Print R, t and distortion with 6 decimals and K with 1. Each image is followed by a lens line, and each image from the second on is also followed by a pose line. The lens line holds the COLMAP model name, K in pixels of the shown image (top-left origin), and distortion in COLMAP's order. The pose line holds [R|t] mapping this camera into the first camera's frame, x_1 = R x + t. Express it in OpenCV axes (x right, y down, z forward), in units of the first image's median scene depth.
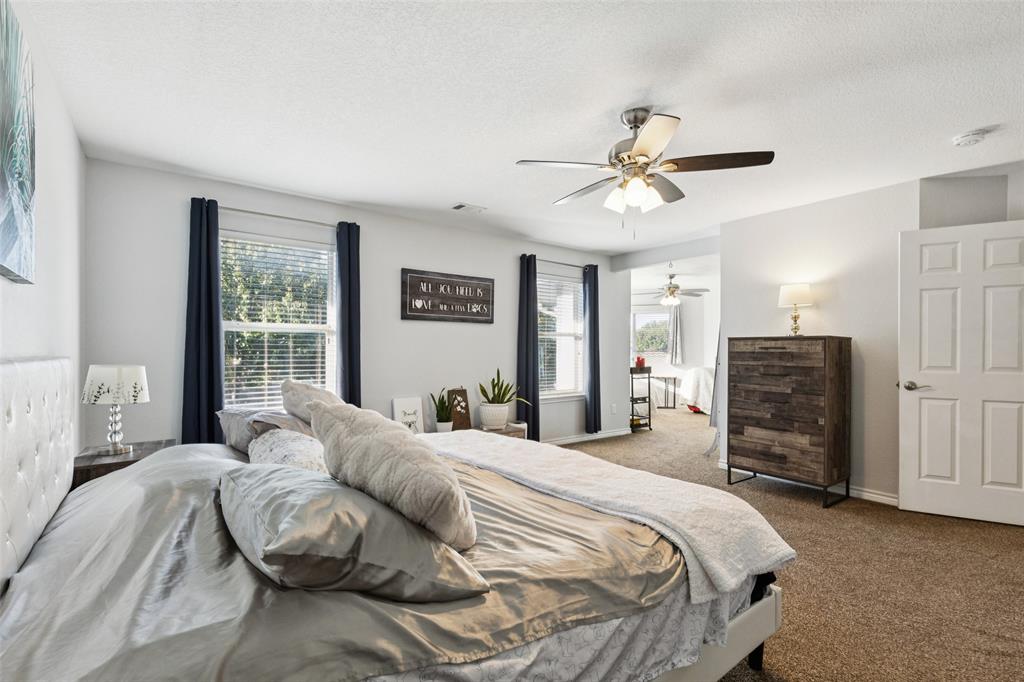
lens RADIAL K [[459.6, 0, 522.5], [0, 459.6, 351.1], [0, 0, 1]] dist [0.017666, 0.001118]
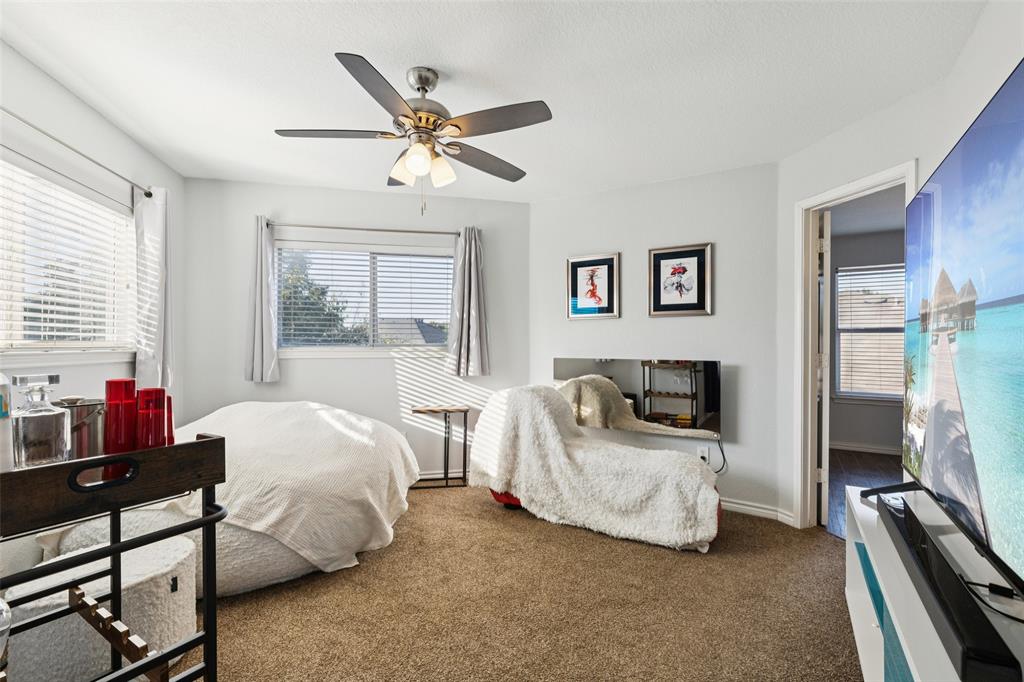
lens RADIAL K [[459.6, 0, 510.5], [0, 459.6, 347.8], [0, 0, 1]] dist [0.017666, 0.001118]
pose [[0.943333, 0.000719, 0.331847, 0.232560], [-0.002307, 0.999988, 0.004391, -0.000007], [-0.331840, -0.004908, 0.943323, 0.595613]]
